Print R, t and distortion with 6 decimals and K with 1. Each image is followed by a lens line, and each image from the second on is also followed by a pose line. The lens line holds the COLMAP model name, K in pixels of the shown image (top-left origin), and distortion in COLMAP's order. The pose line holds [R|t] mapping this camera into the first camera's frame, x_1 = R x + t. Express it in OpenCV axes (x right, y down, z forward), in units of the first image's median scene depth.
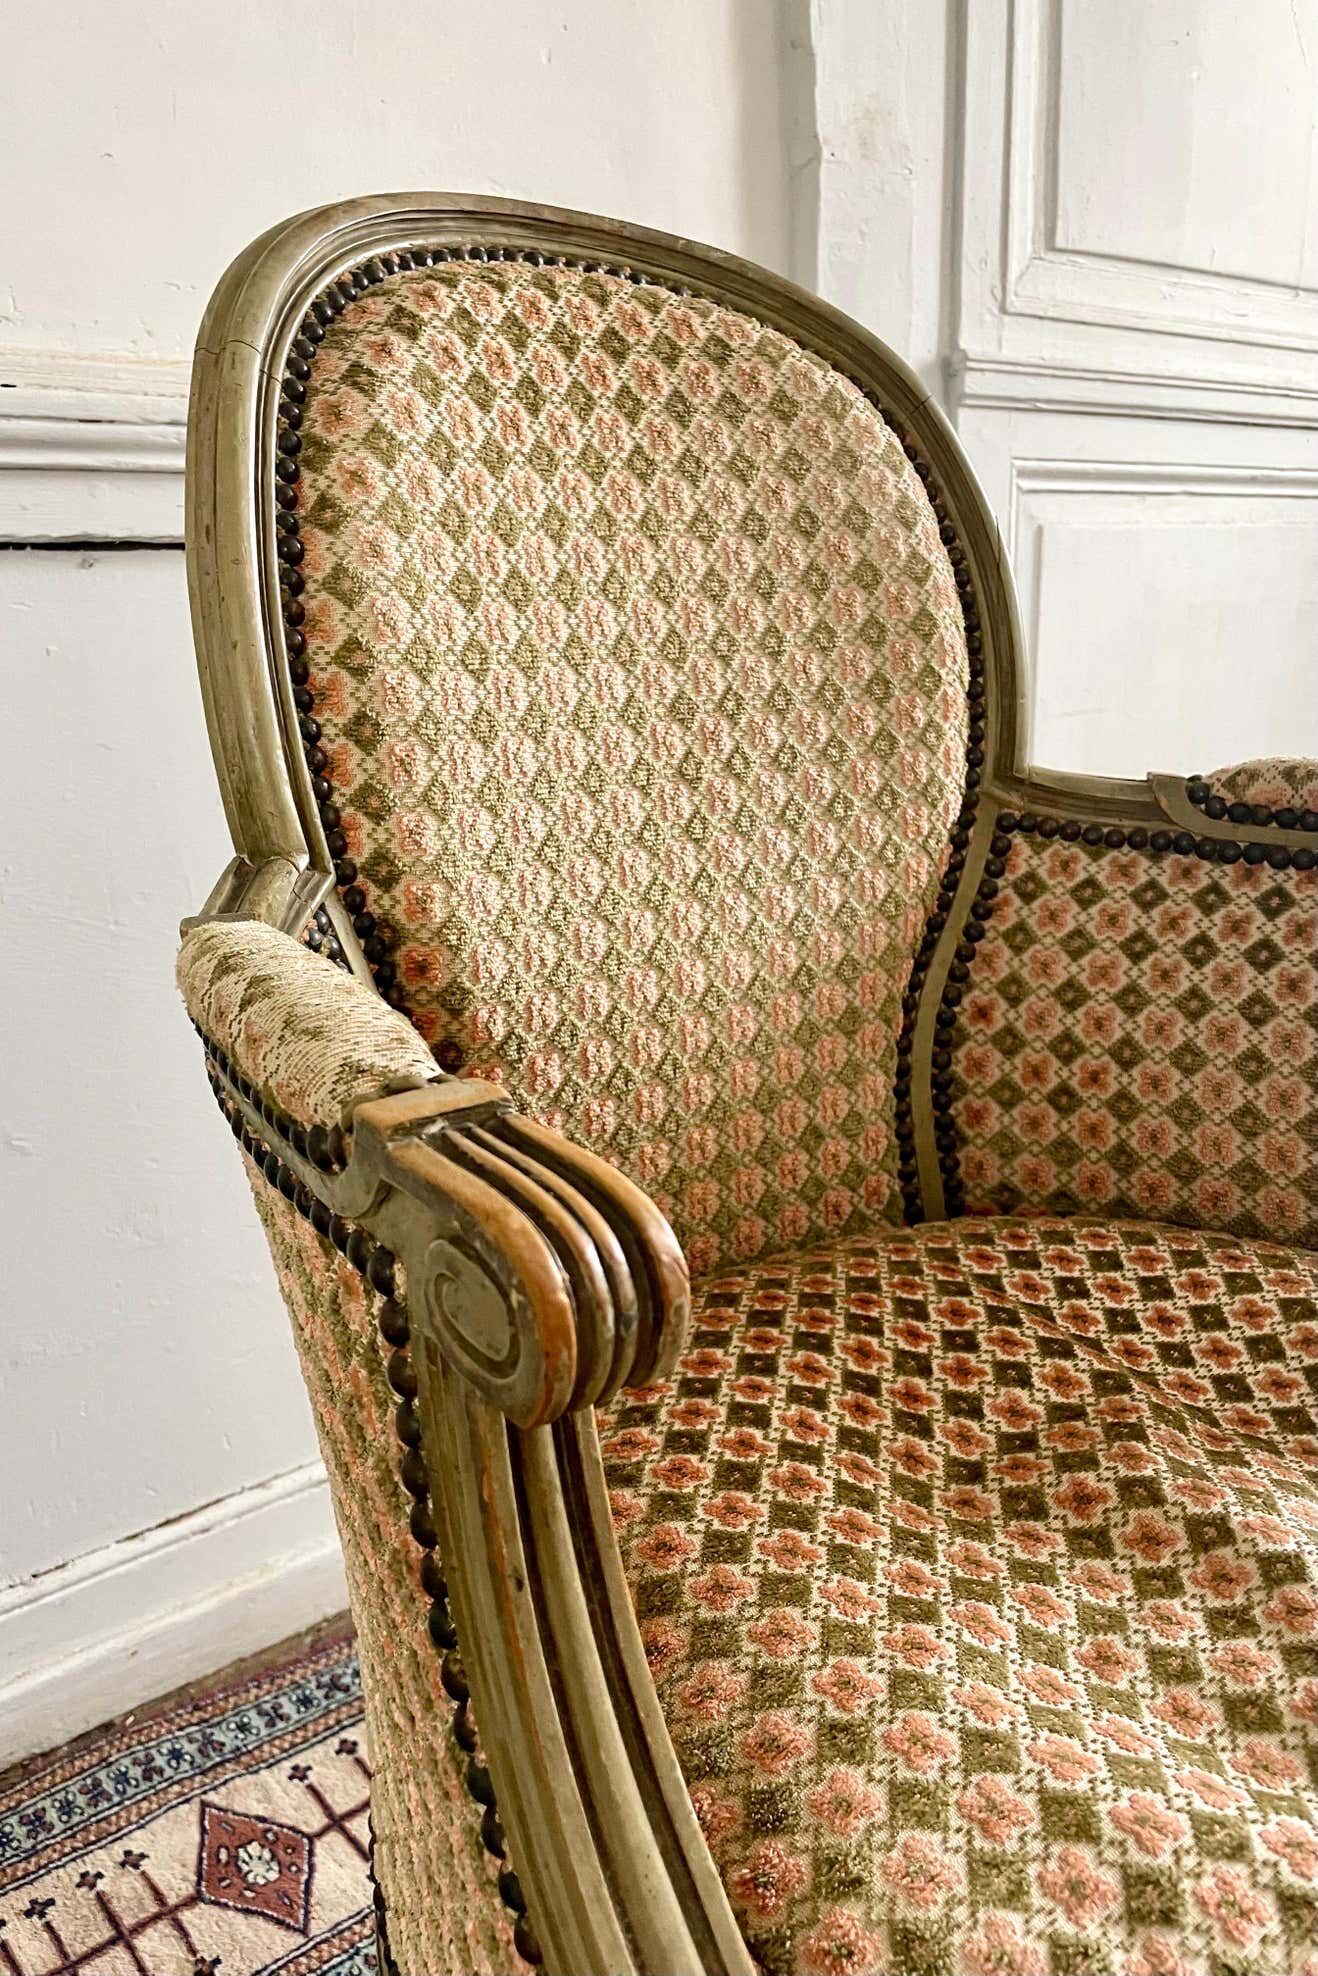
lens RADIAL K [[1499.3, 0, 589.1], [0, 1499.3, 983.6], [0, 0, 1]] dist [0.038940, -0.009436]
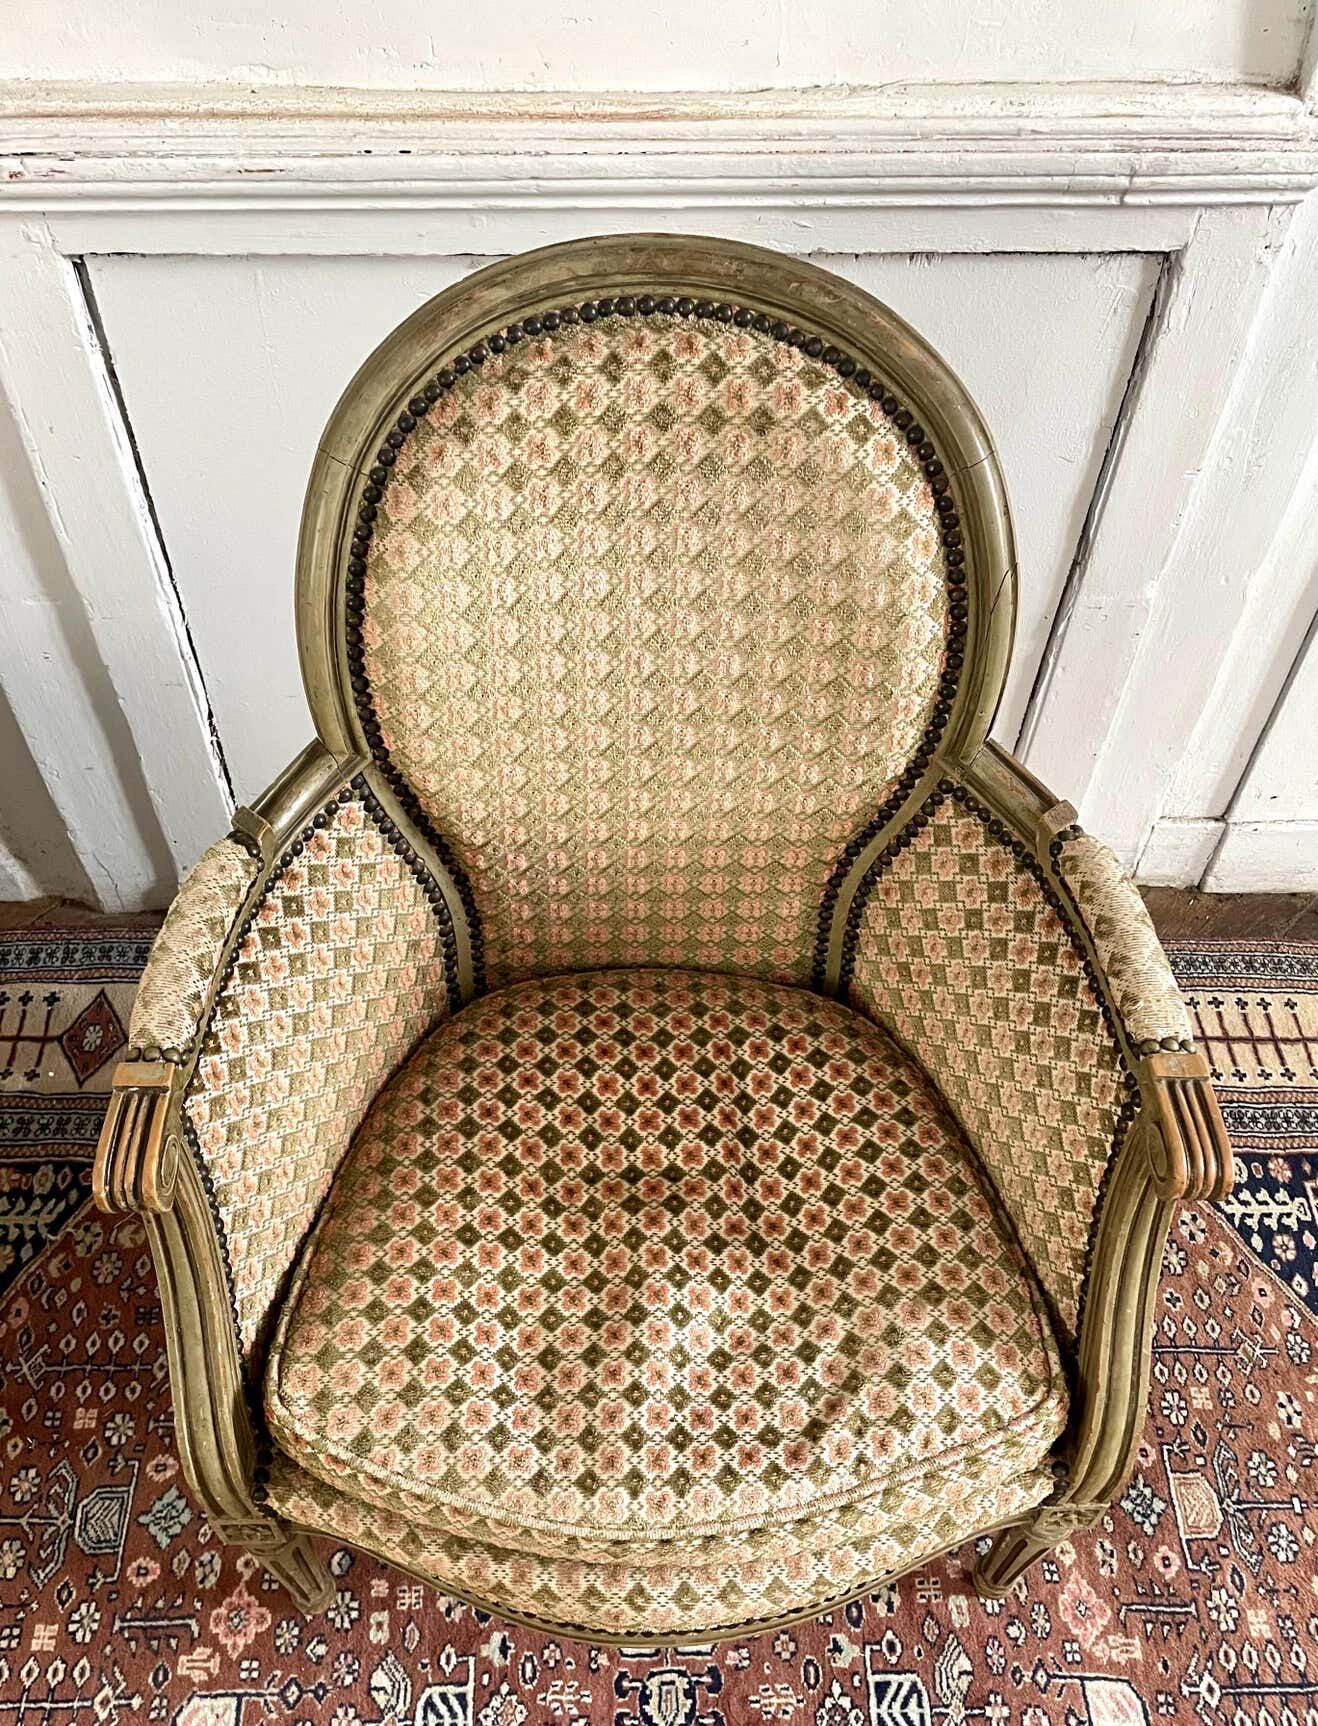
lens RADIAL K [[1456.3, 0, 638.8], [0, 1456.3, 920.9], [0, 0, 1]] dist [0.085050, -0.110472]
pose [[0.817521, 0.467403, -0.336442, 0.579090], [-0.177226, 0.760040, 0.625244, -0.813407], [0.547950, -0.451524, 0.704185, -0.084461]]
